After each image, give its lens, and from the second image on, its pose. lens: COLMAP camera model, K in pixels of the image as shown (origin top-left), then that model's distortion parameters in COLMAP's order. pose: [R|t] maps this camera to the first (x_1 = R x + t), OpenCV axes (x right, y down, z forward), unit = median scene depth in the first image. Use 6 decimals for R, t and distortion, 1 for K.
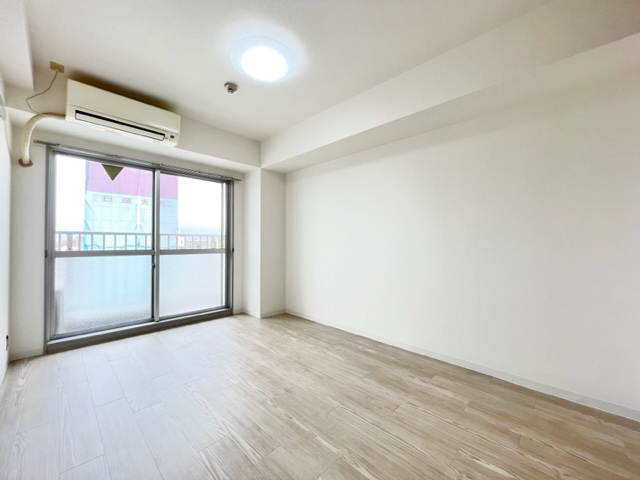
lens RADIAL K [[255.9, 0, 318.5], [0, 255.9, 240.0], [0, 0, 1]] dist [-0.002295, -0.000548]
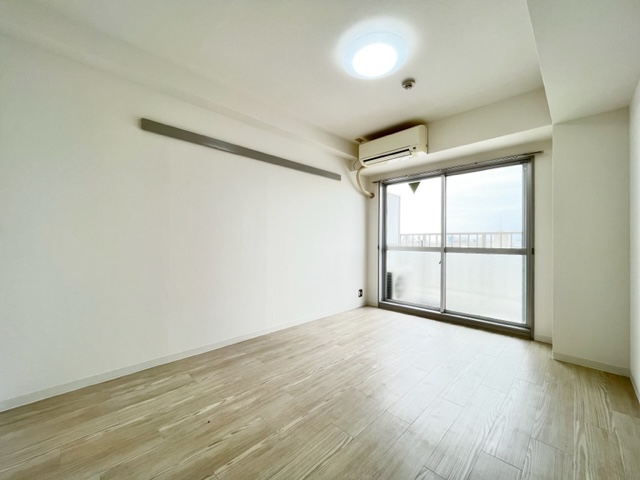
lens RADIAL K [[257.2, 0, 320.0], [0, 257.2, 240.0], [0, 0, 1]] dist [0.001038, -0.000035]
pose [[-0.006249, -0.005960, -0.999963, 0.483633], [0.000893, 0.999982, -0.005966, 0.012504], [0.999980, -0.000930, -0.006244, 0.482164]]
